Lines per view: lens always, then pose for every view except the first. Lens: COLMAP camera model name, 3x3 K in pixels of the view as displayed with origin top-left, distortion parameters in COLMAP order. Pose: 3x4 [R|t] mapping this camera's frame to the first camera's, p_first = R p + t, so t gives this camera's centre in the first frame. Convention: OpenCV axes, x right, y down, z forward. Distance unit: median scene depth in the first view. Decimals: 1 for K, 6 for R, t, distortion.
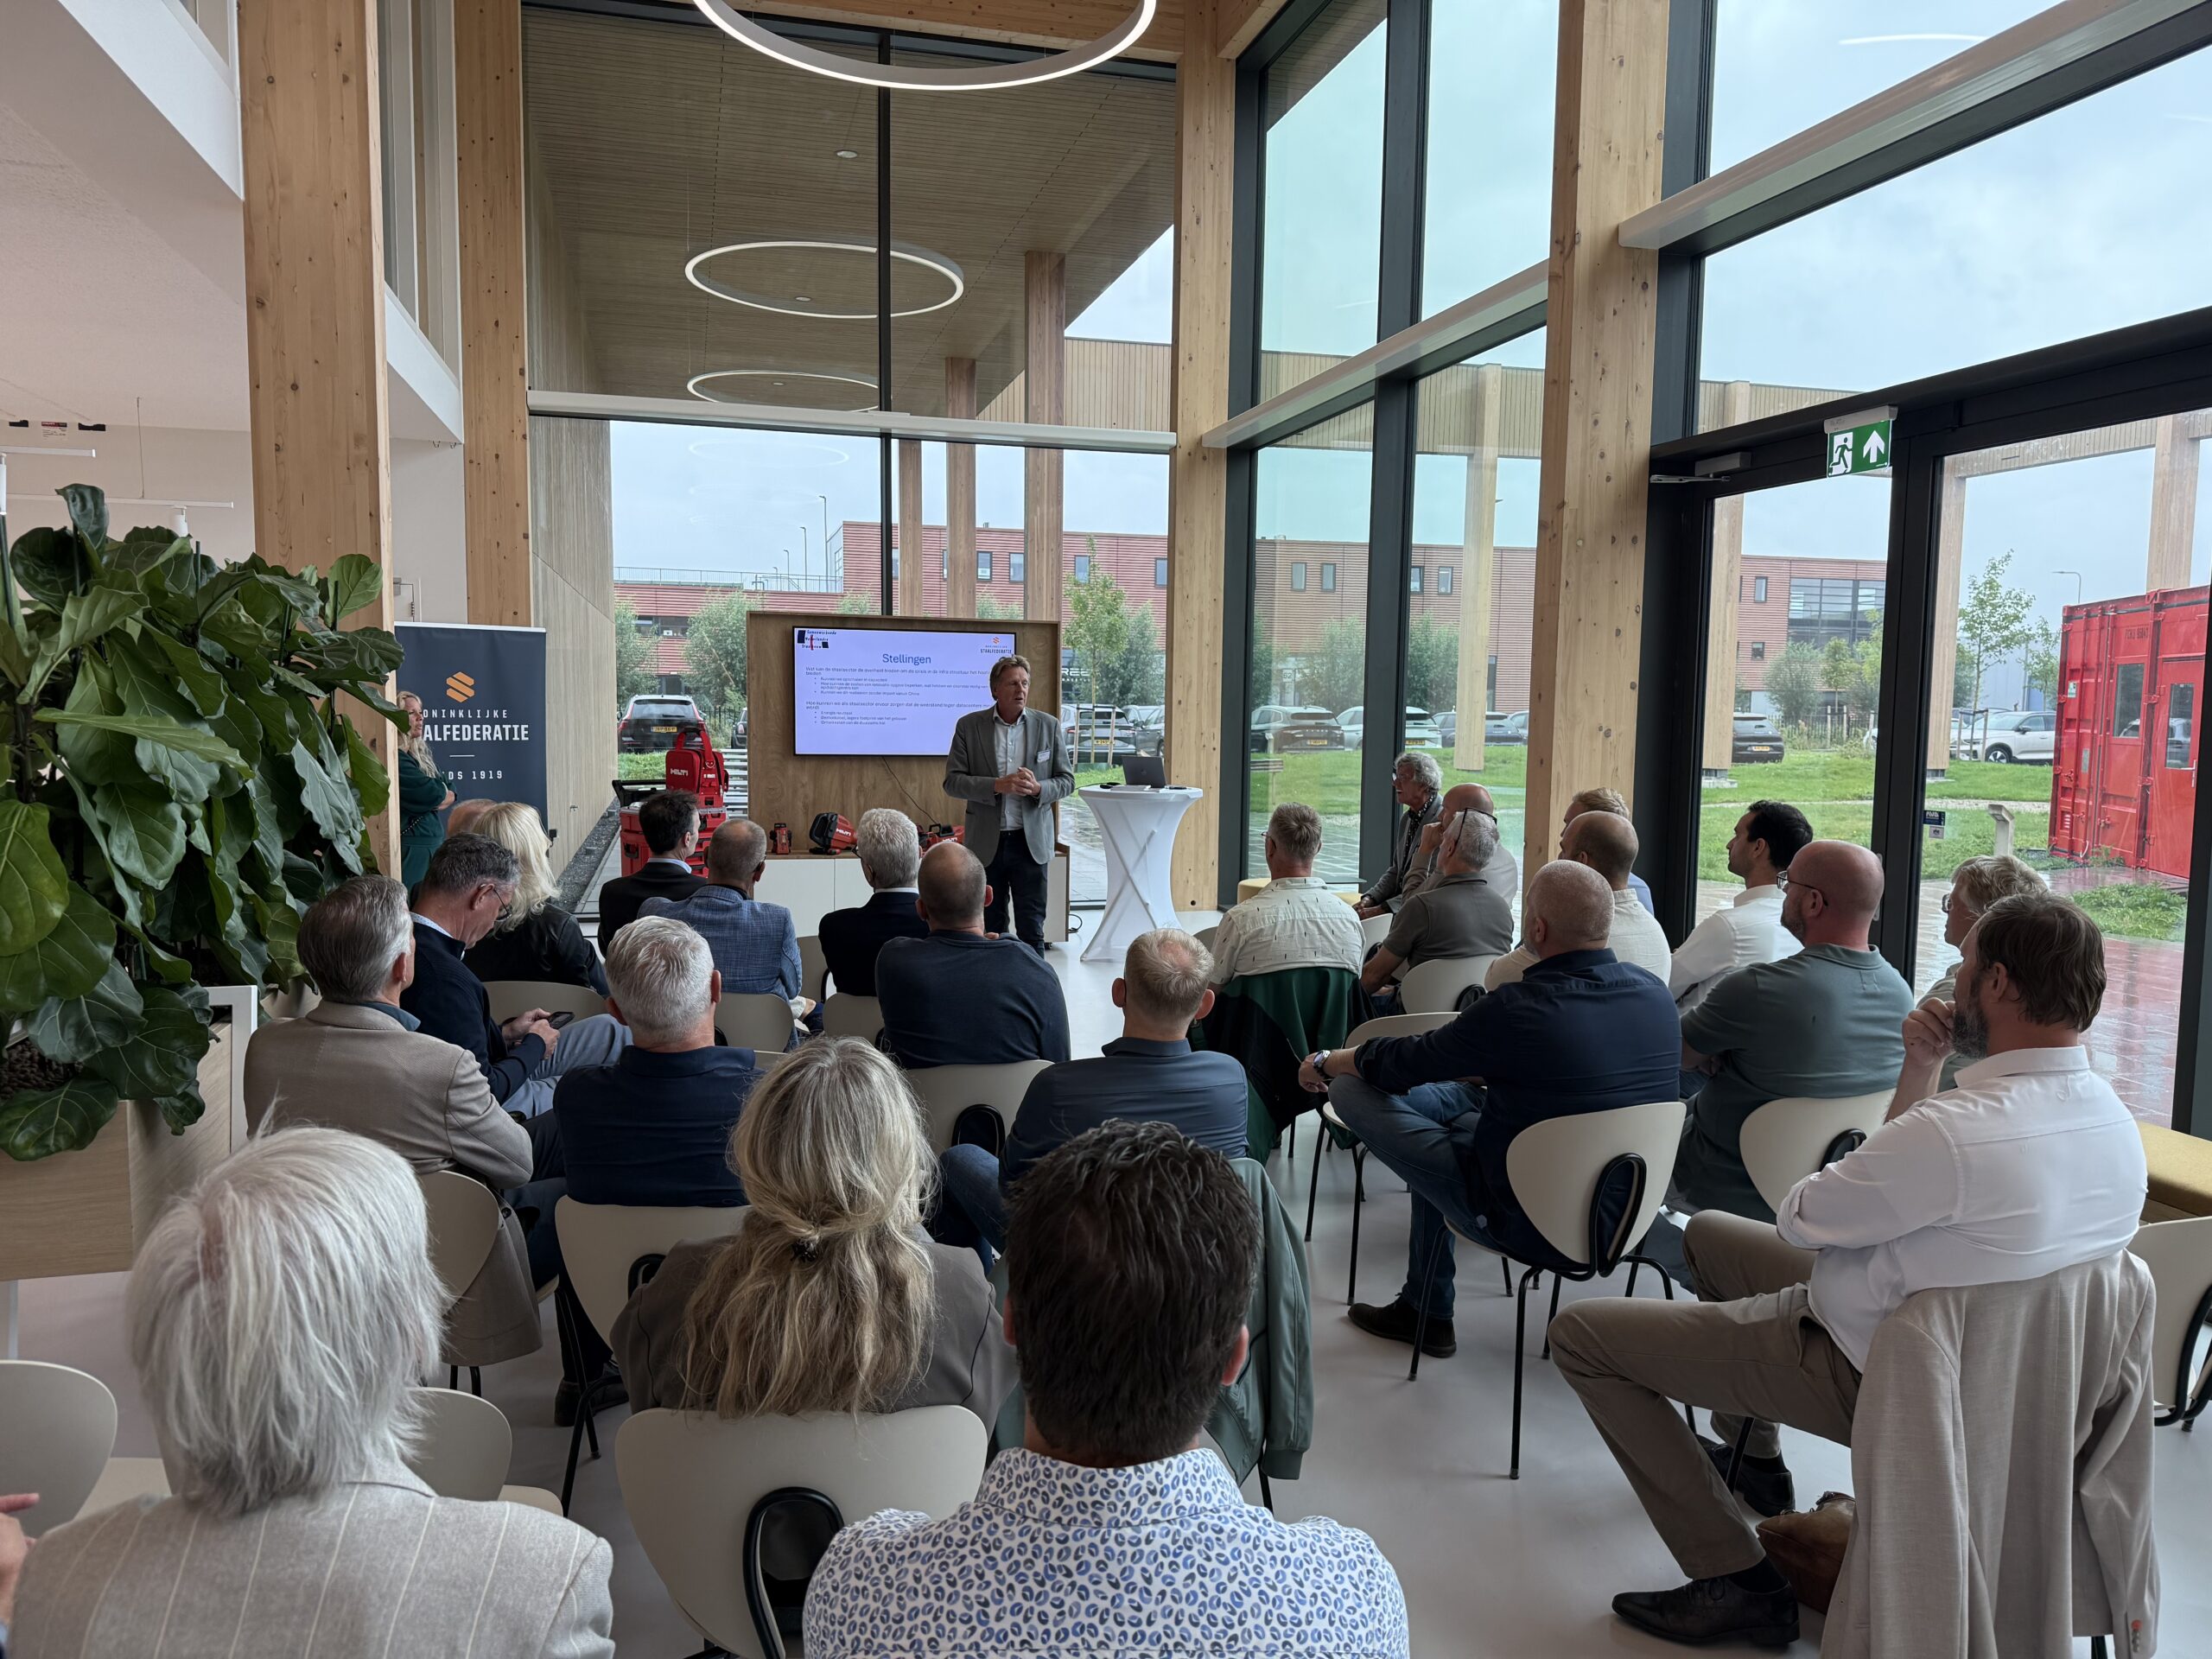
lens RADIAL K [[1555.2, 0, 1115.7], [0, 1555.2, 836.2], [0, 0, 1]] dist [0.072427, -0.061392]
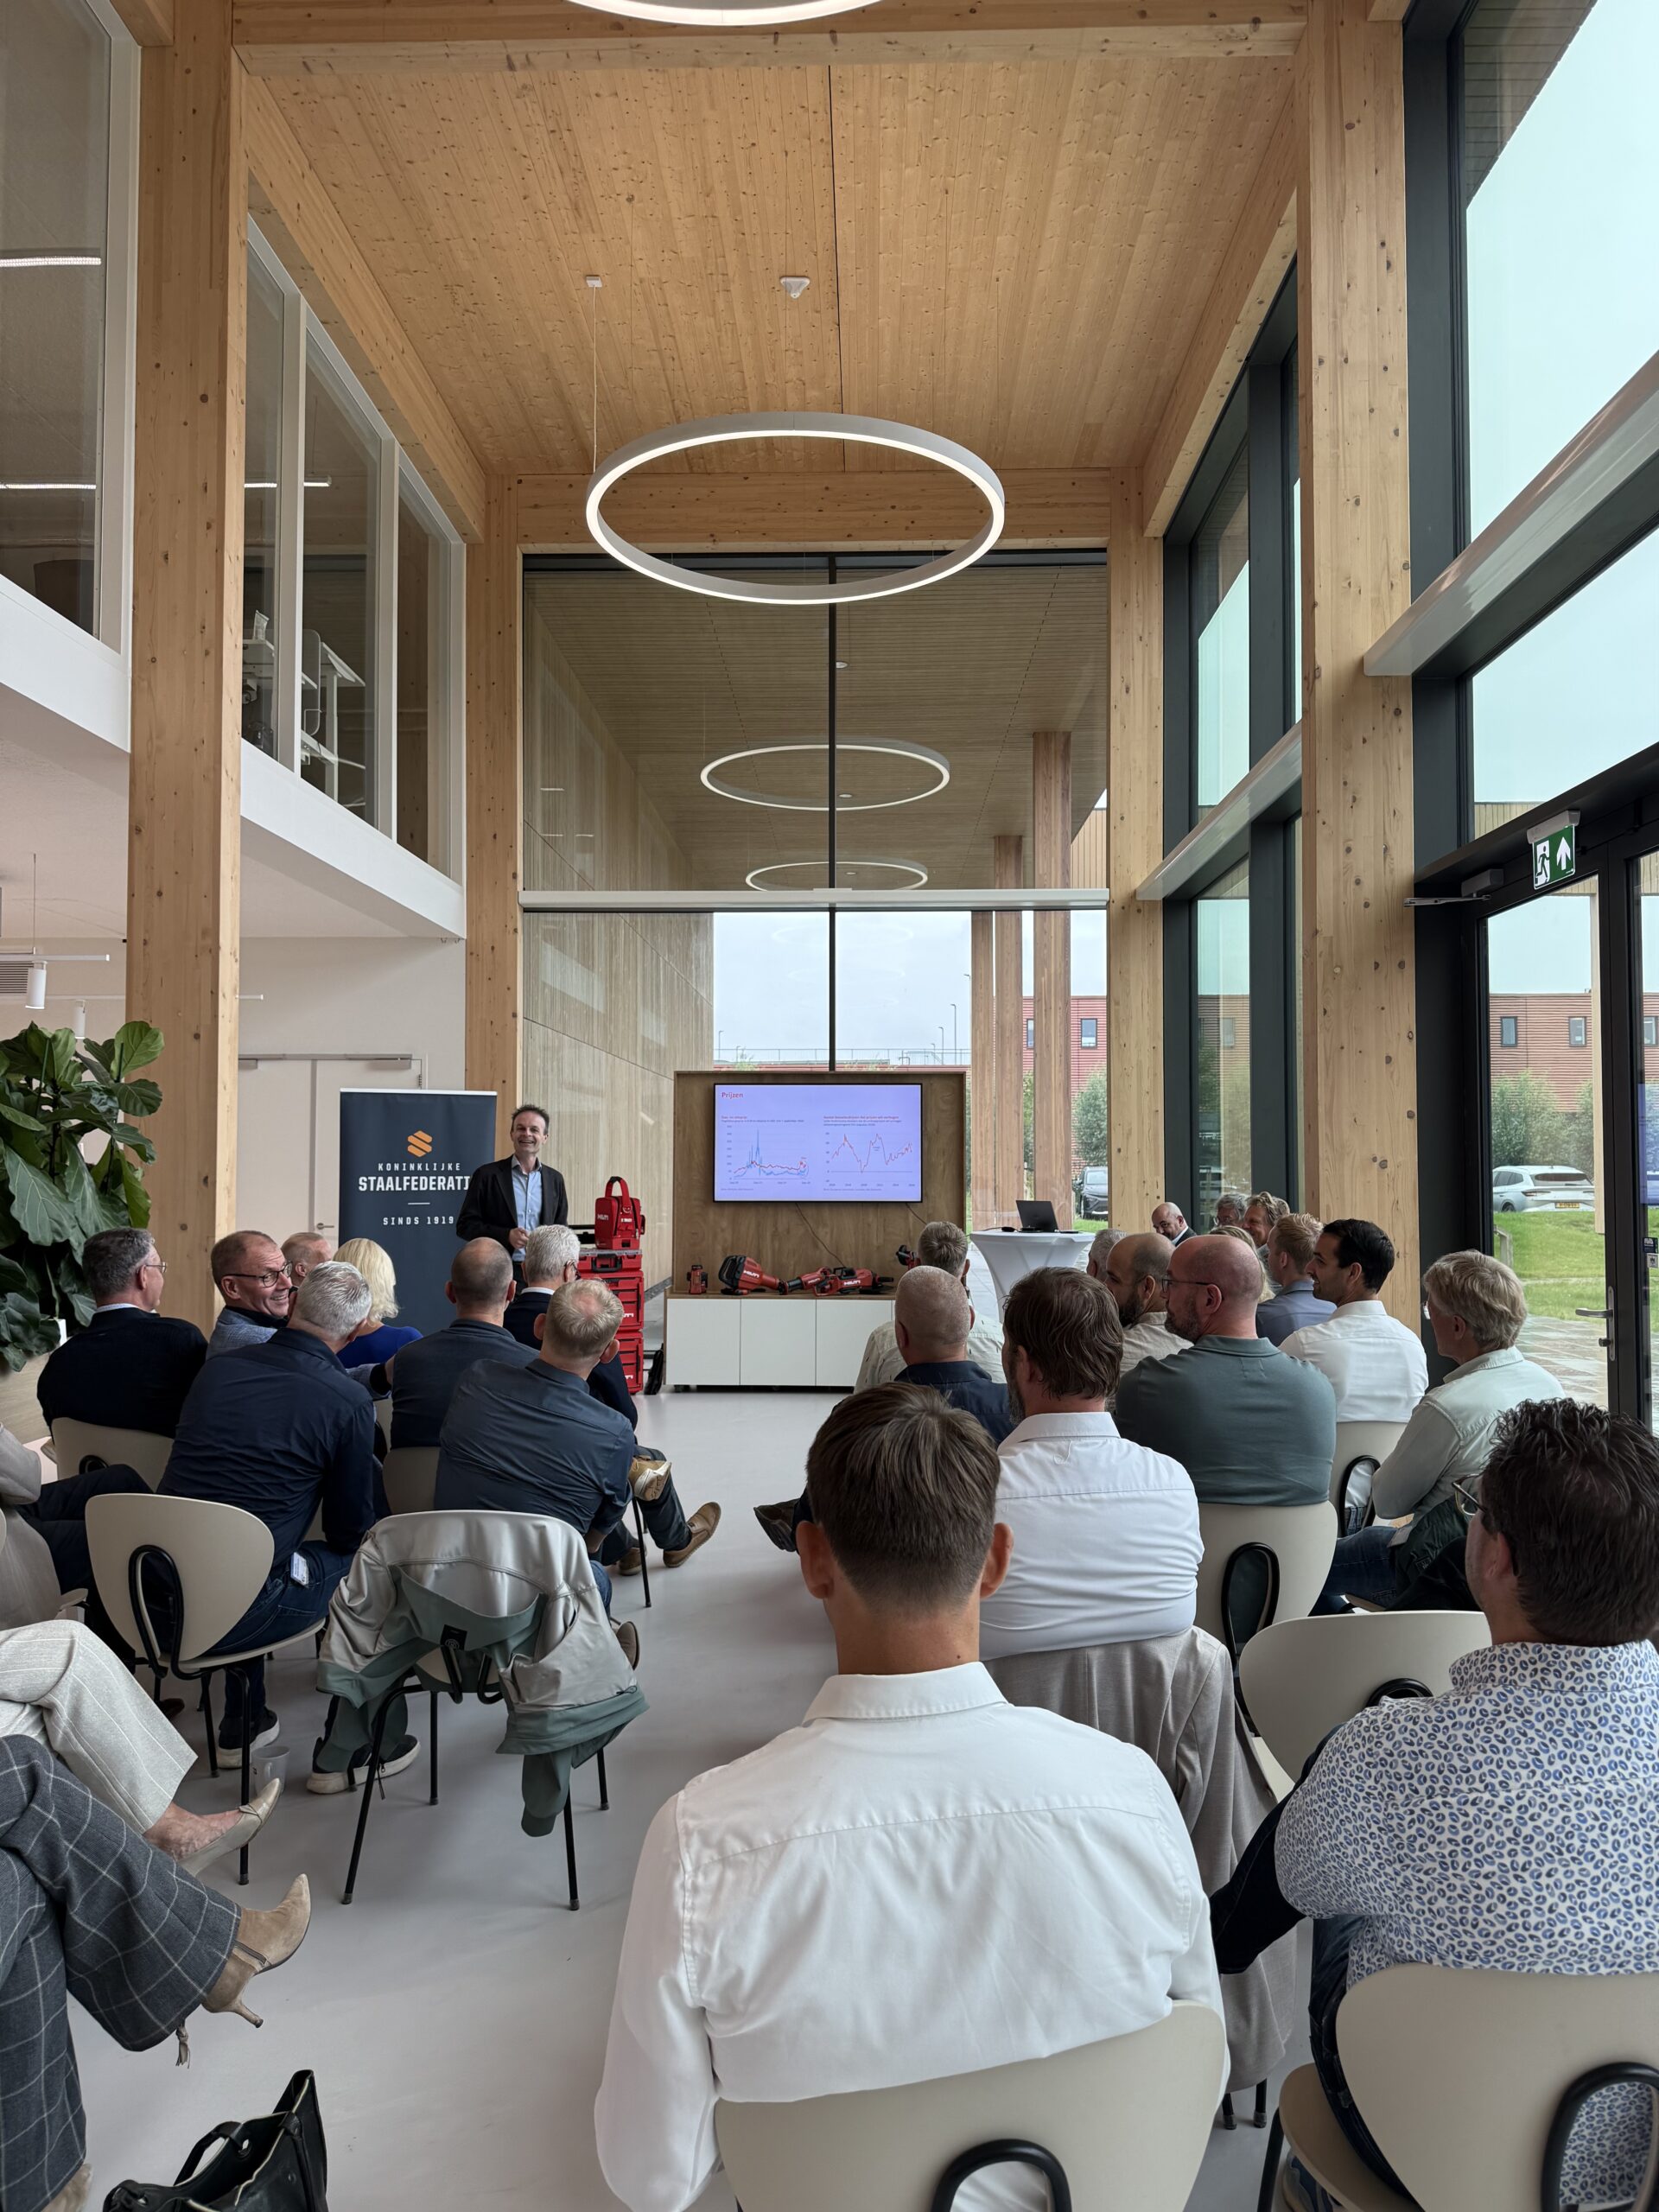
lens RADIAL K [[1555.2, 0, 845.4], [0, 1555.2, 1115.6], [0, 0, 1]] dist [0.072427, -0.061392]
pose [[0.960964, -0.021886, -0.275806, 0.192592], [-0.011577, 0.992813, -0.119118, 0.016797], [0.276431, 0.117661, 0.953804, -0.004352]]
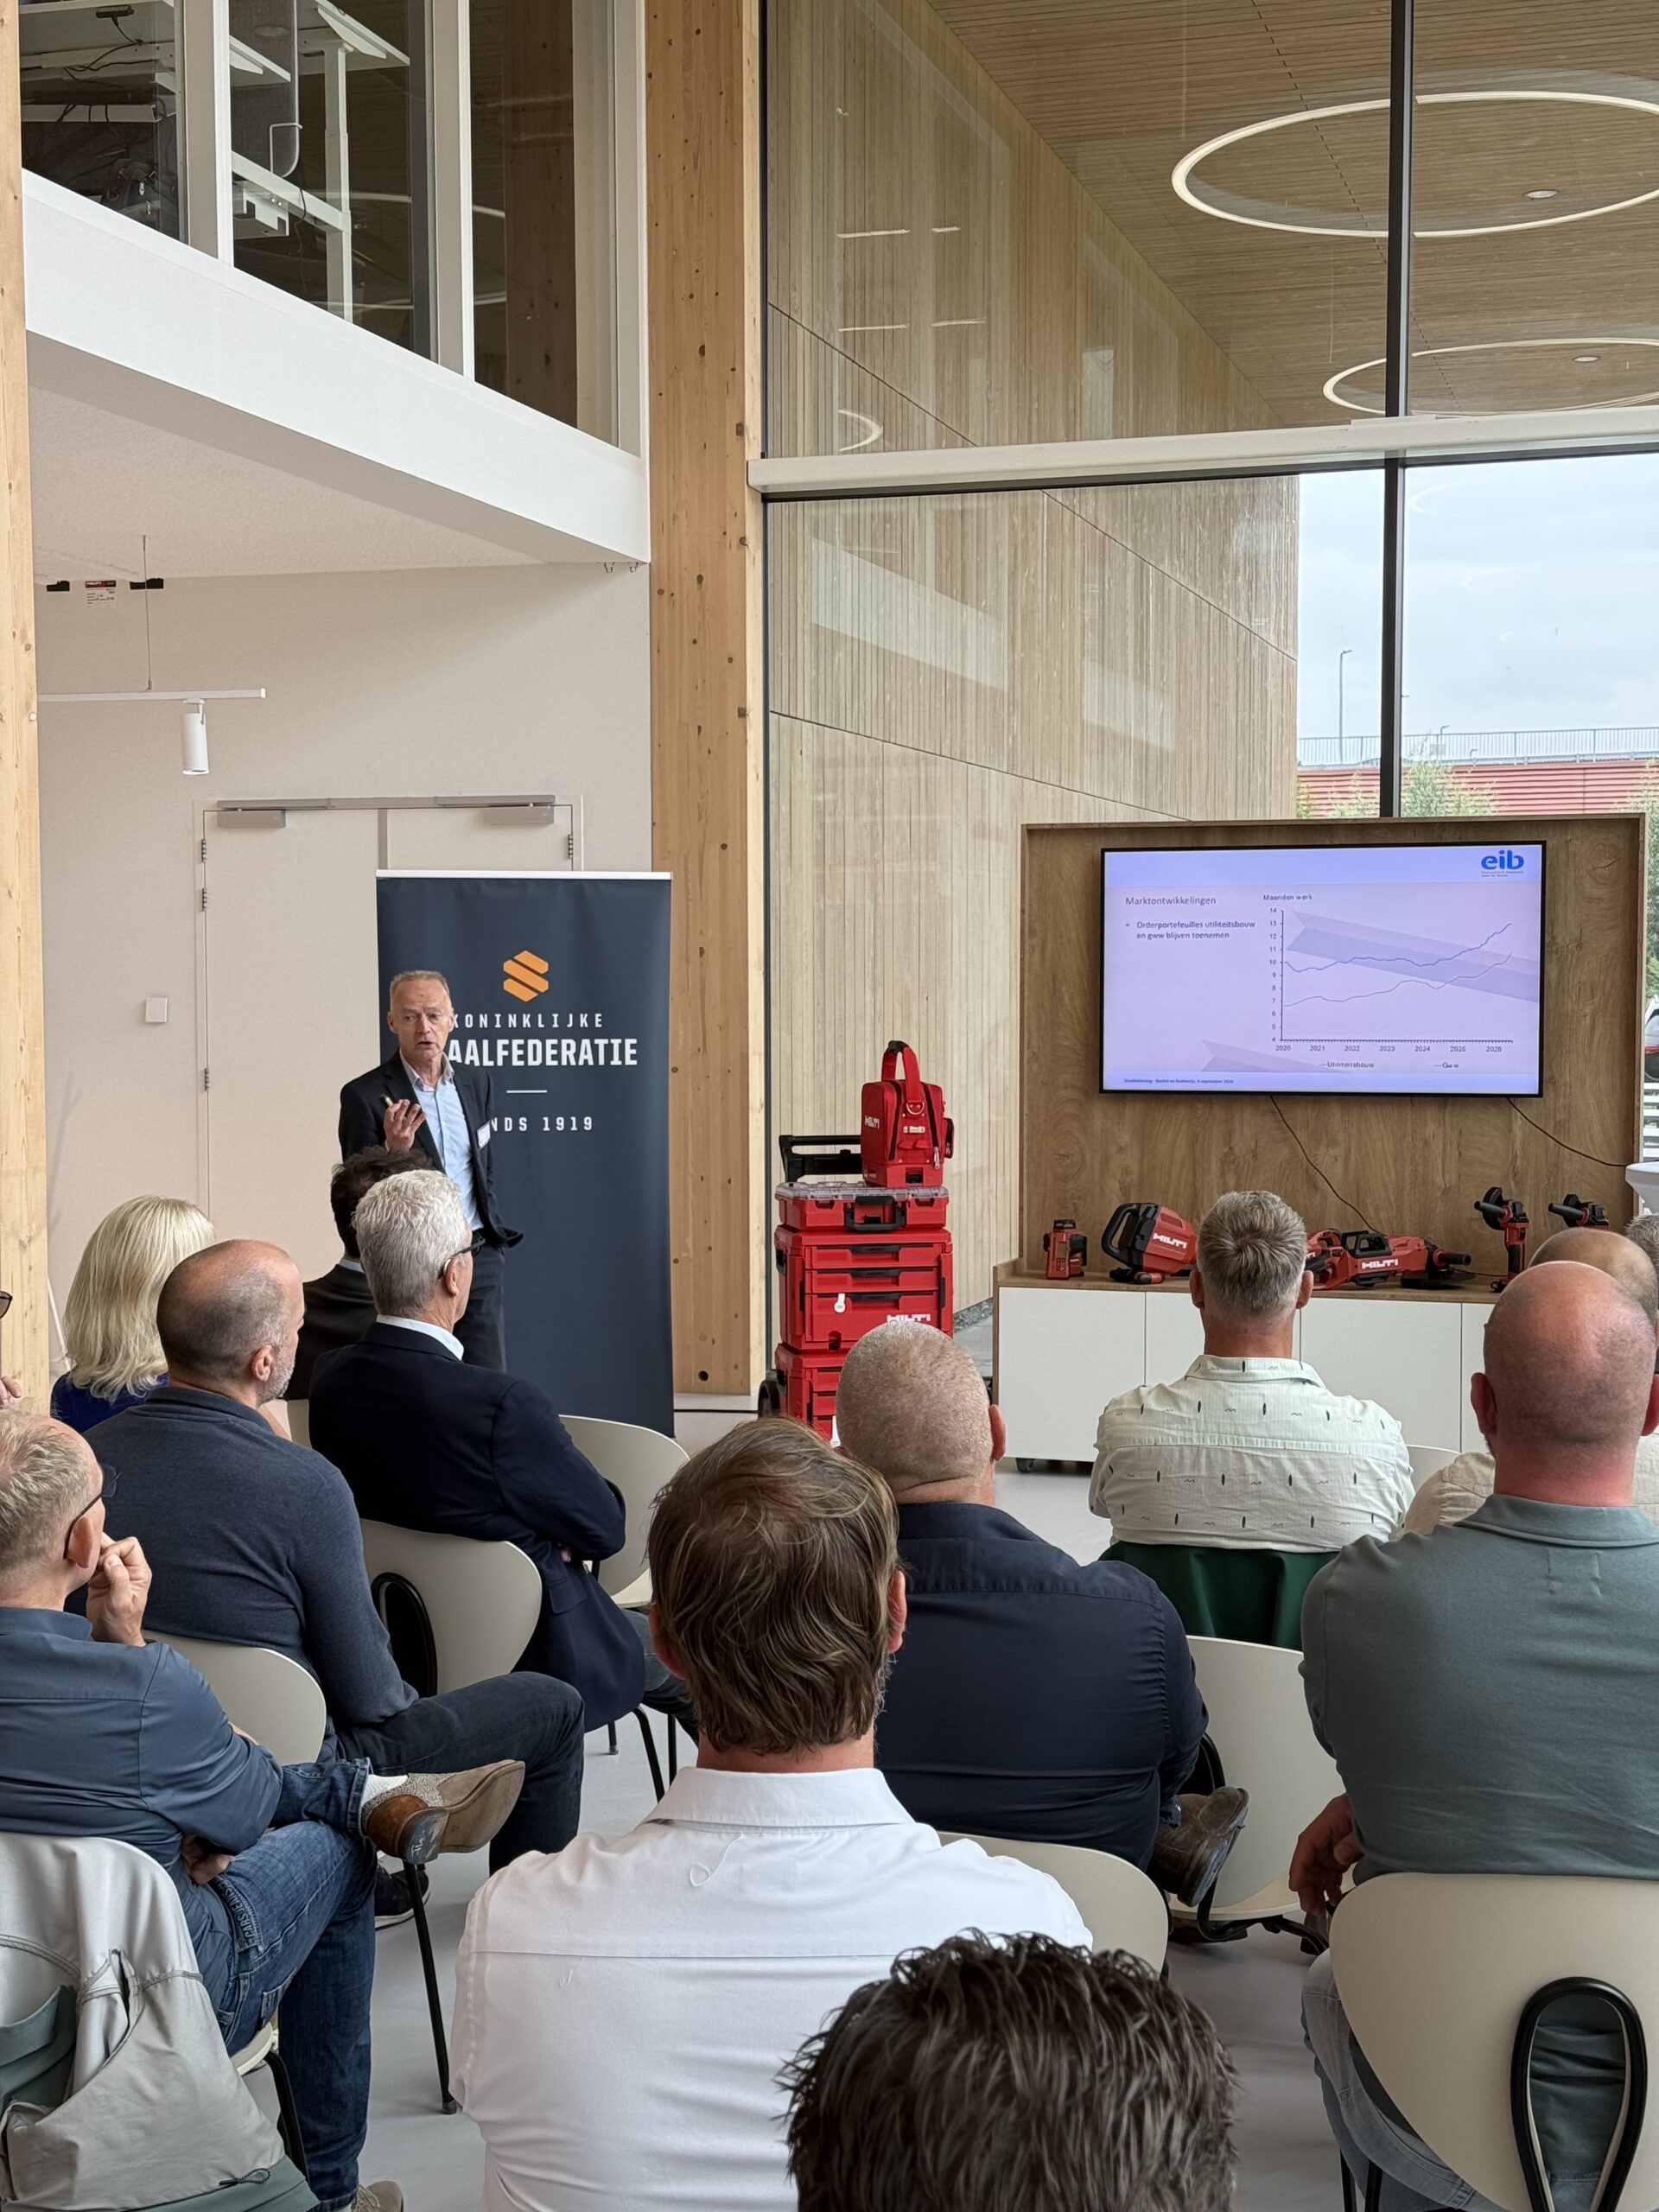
lens RADIAL K [[3094.9, 0, 821.6], [0, 3094.9, 1131.8], [0, 0, 1]] dist [0.106444, 0.000000]
pose [[0.851309, 0.012325, -0.524520, 0.283361], [-0.032386, 0.999052, -0.029087, -0.005658], [0.523665, 0.041749, 0.850901, 0.067937]]
